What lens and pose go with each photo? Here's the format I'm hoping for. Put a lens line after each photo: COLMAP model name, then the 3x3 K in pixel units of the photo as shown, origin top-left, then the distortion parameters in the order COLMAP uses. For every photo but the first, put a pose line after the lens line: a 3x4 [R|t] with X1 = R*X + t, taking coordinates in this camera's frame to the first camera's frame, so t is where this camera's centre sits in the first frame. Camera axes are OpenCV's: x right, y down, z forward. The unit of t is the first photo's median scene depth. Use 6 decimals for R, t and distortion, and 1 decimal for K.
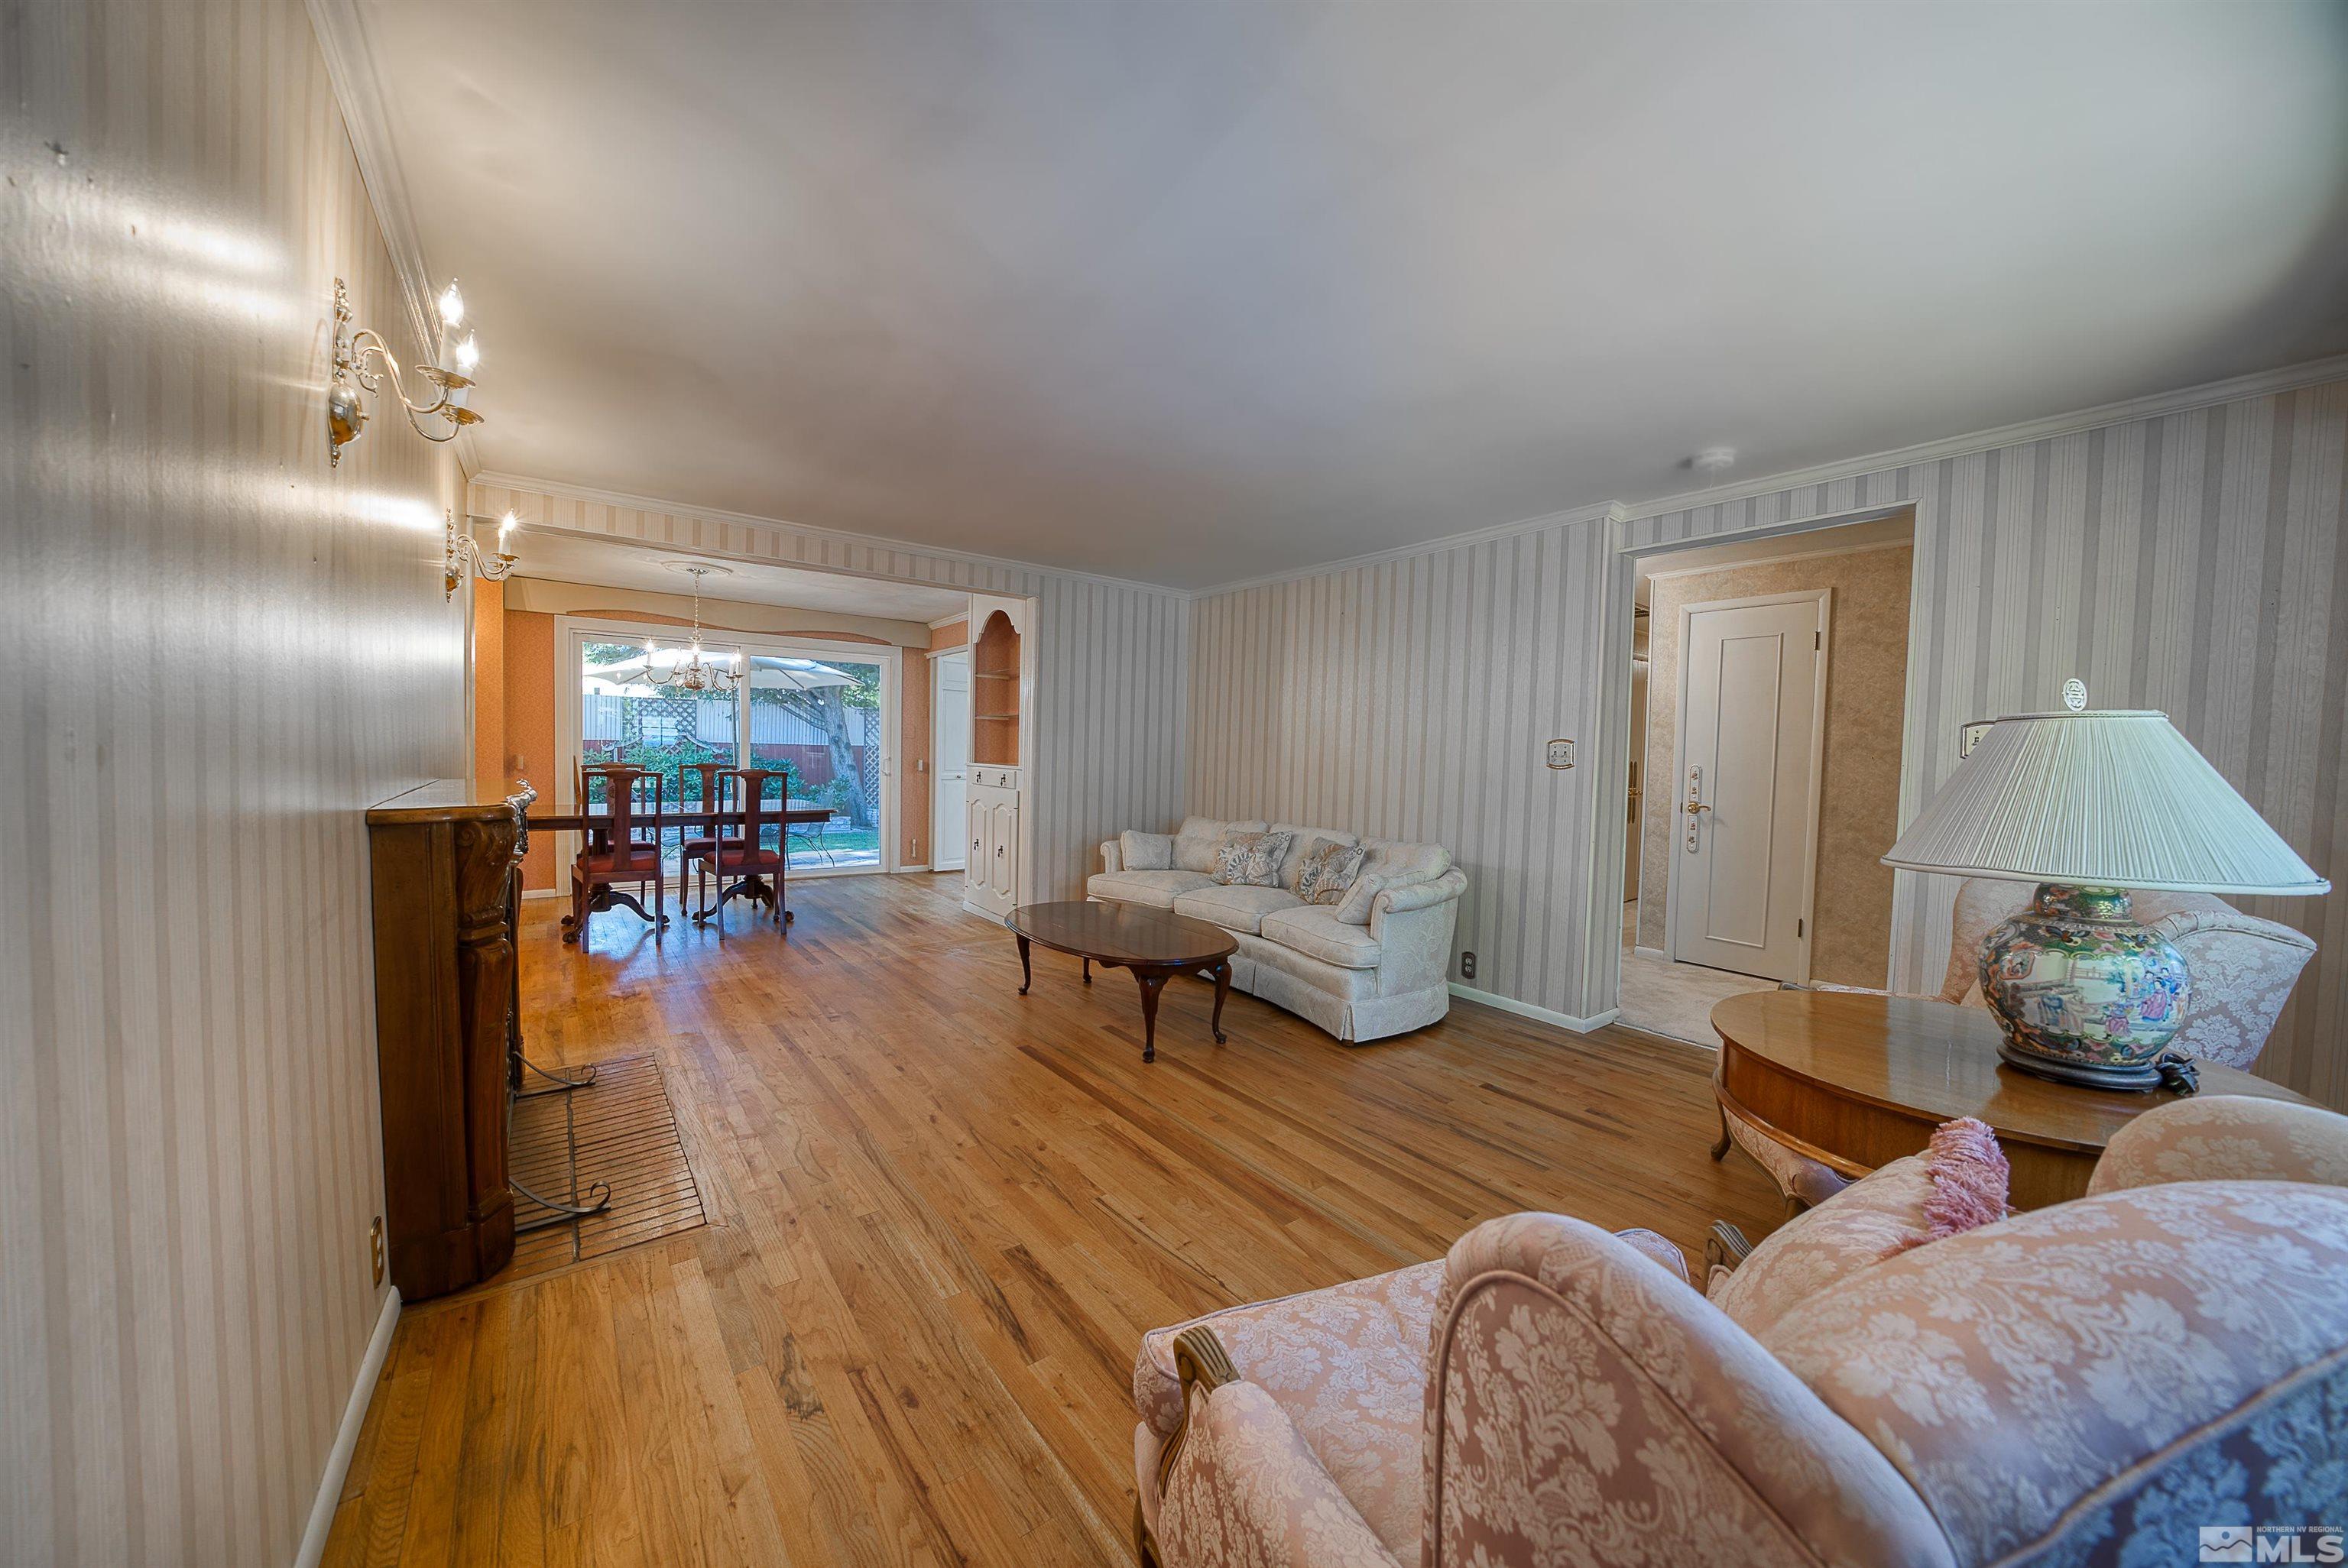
lens RADIAL K [[805.9, 0, 1180.7], [0, 805.9, 785.8], [0, 0, 1]] dist [-0.016203, 0.000291]
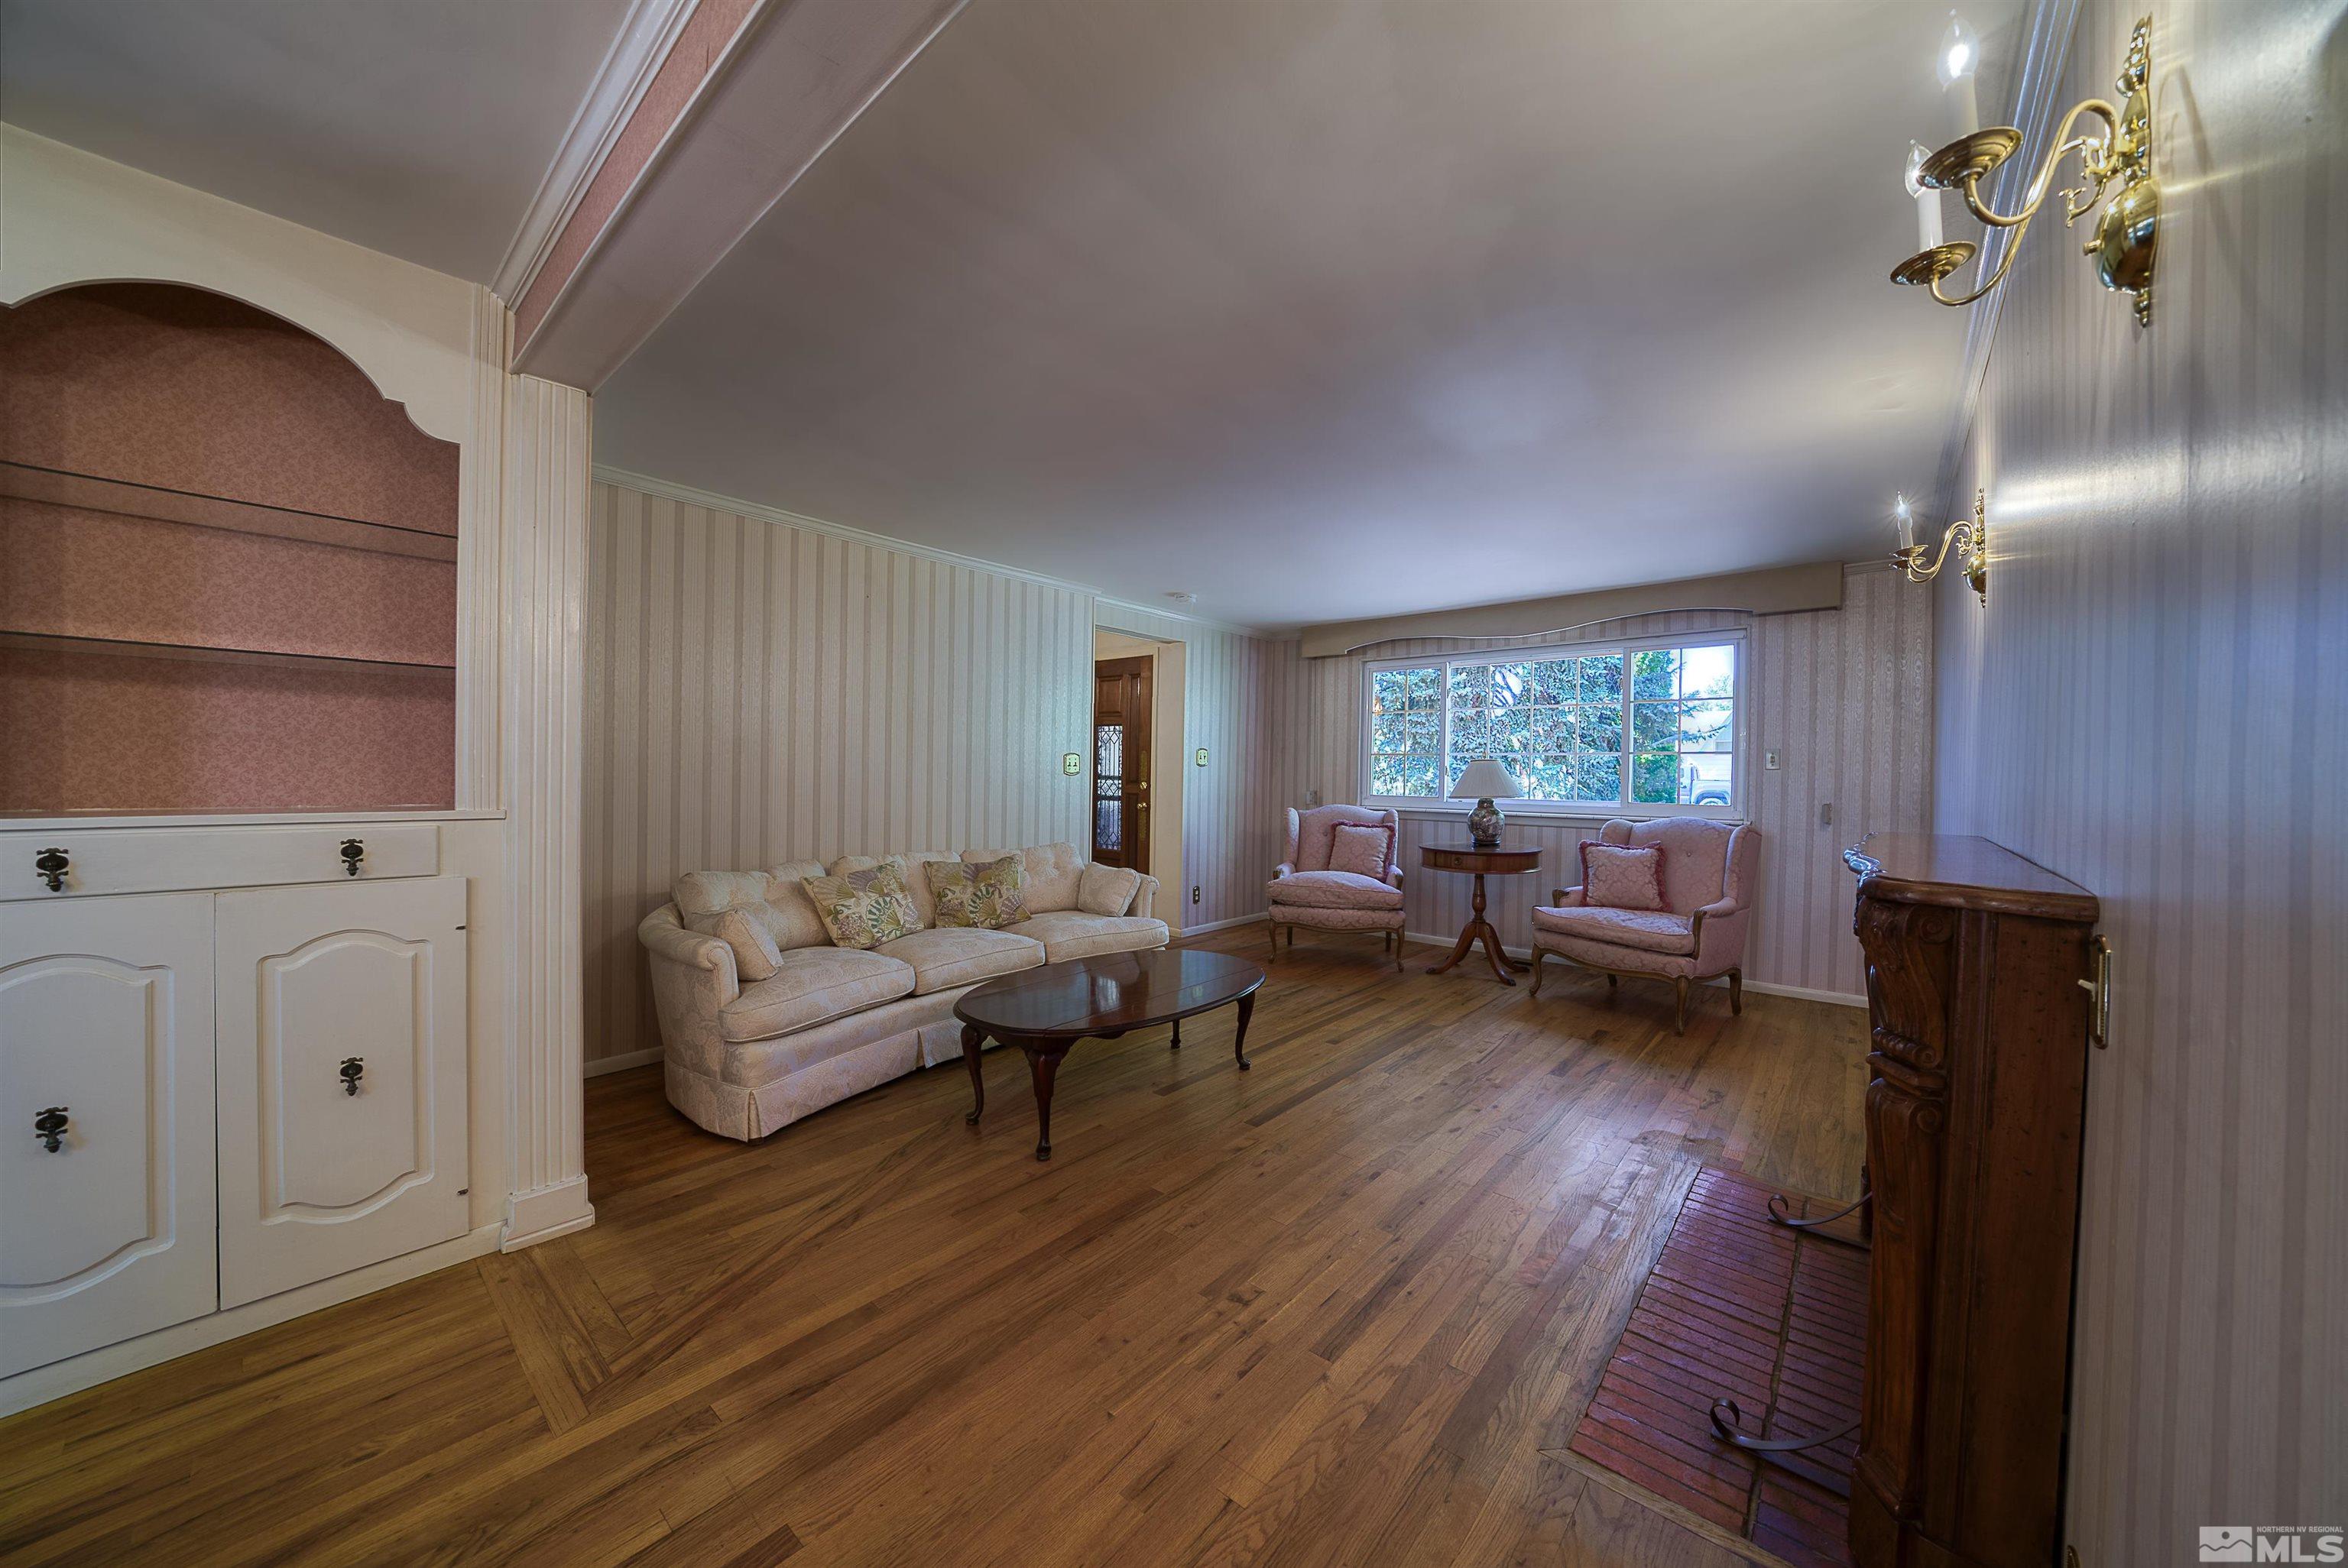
lens RADIAL K [[805.9, 0, 1176.3], [0, 805.9, 777.1], [0, 0, 1]] dist [-0.016203, 0.000291]
pose [[-0.181164, -0.033202, 0.982892, -1.233798], [0.025784, 0.998926, 0.038496, -0.091510], [-0.983115, 0.032317, -0.180114, 1.505294]]
